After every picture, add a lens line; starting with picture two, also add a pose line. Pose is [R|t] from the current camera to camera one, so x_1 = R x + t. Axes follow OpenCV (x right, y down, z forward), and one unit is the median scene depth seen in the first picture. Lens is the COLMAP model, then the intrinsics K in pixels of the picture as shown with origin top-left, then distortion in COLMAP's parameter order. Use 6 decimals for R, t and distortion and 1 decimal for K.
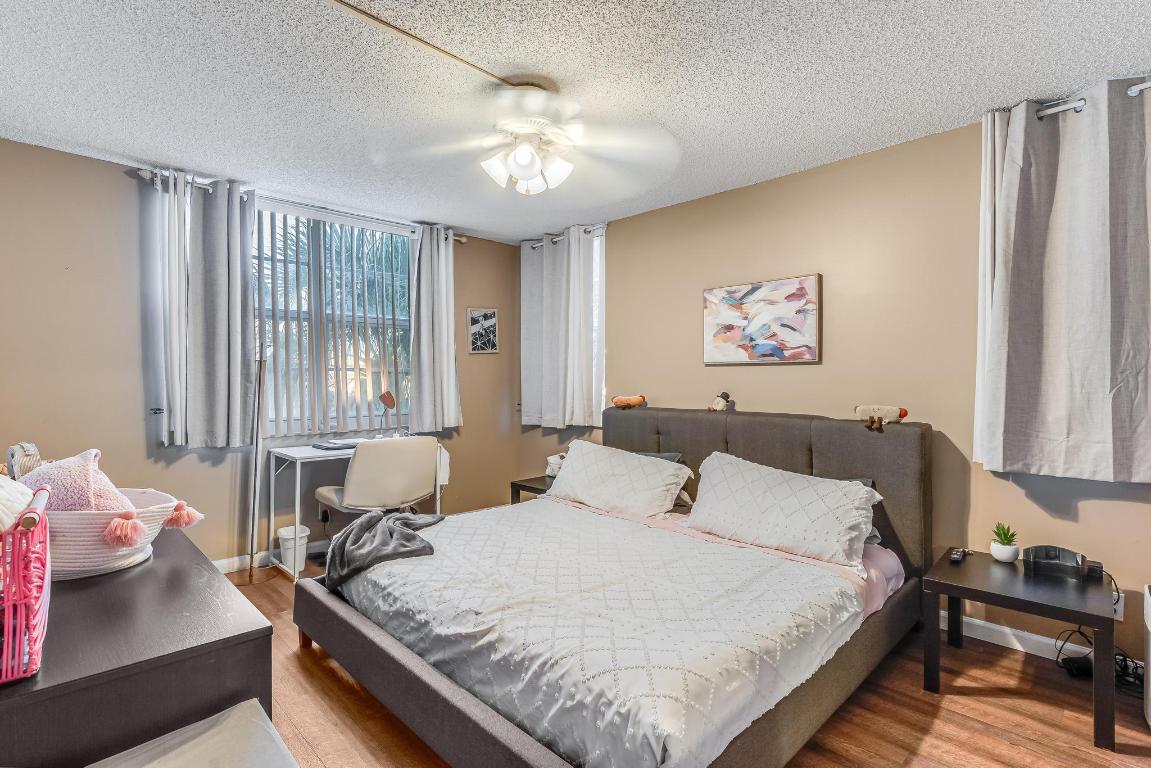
lens RADIAL K [[567.2, 0, 575.5], [0, 567.2, 384.0], [0, 0, 1]] dist [0.001462, 0.000154]
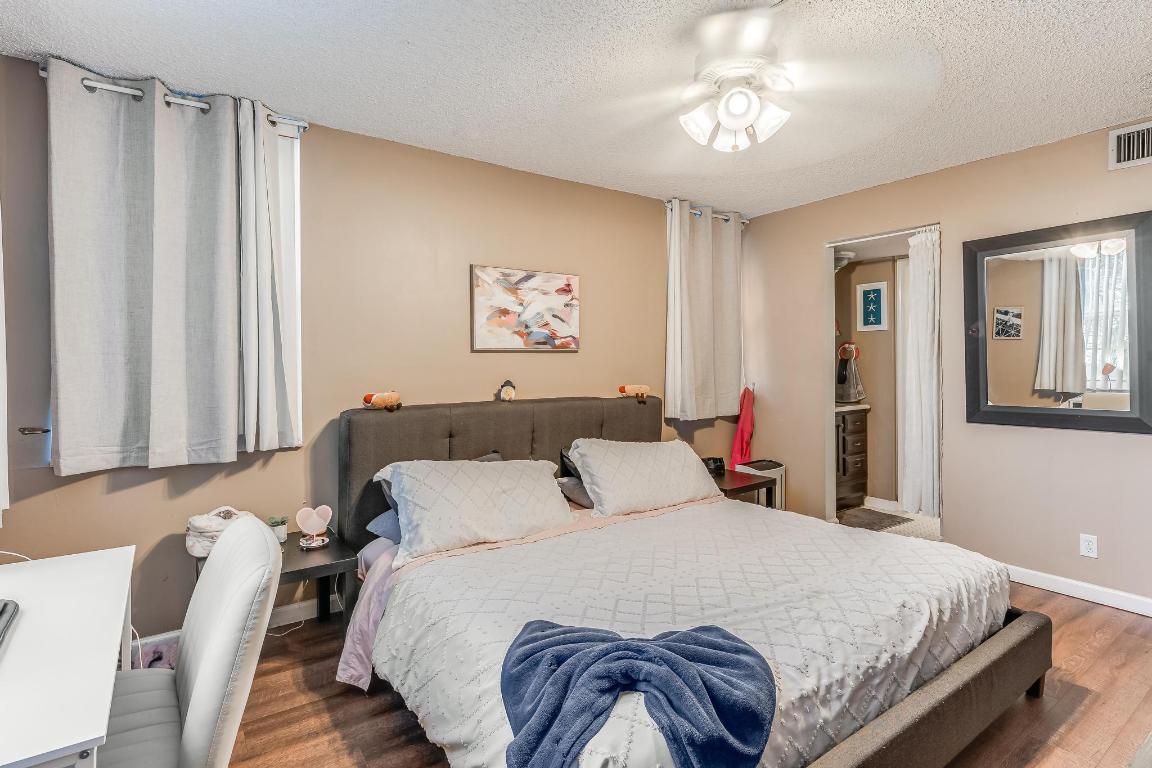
lens RADIAL K [[574.9, 0, 576.7], [0, 574.9, 360.8], [0, 0, 1]] dist [0.001523, 0.000437]
pose [[0.148466, 0.003165, 0.988912, -0.696920], [0.018500, 0.999811, -0.005978, -0.010975], [-0.988744, 0.019182, 0.148379, 0.791052]]
